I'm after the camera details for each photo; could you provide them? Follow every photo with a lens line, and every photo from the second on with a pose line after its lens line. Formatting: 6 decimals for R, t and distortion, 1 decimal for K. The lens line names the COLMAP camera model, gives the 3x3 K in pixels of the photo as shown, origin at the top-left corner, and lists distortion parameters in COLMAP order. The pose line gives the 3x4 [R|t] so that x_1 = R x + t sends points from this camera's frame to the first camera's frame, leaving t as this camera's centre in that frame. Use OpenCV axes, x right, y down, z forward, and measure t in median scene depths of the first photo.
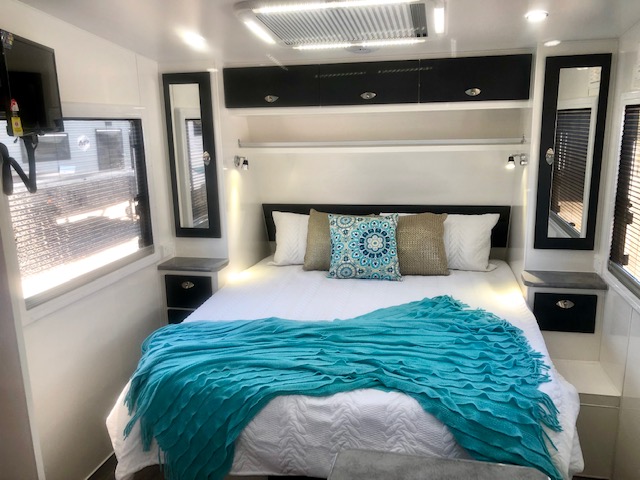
lens RADIAL K [[515.7, 0, 320.0], [0, 515.7, 240.0], [0, 0, 1]] dist [0.014230, 0.002002]
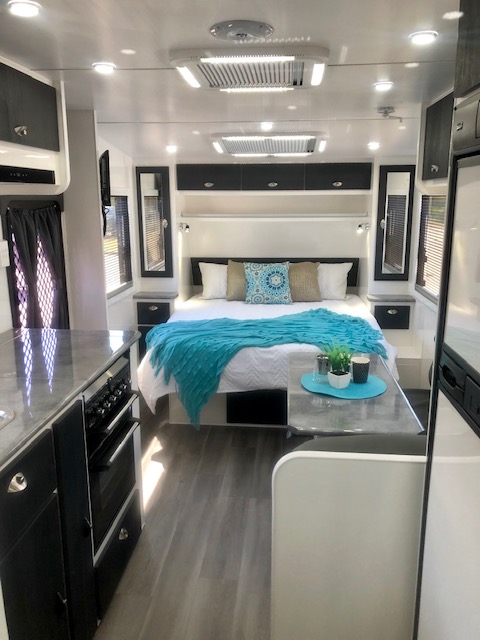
lens RADIAL K [[531.1, 0, 240.0], [0, 531.1, 320.0], [0, 0, 1]] dist [0.064388, 0.000515]
pose [[0.989821, -0.012429, 0.141771, -0.252289], [0.012805, 0.999916, -0.001743, 0.140453], [-0.141738, 0.003541, 0.989898, -0.622055]]
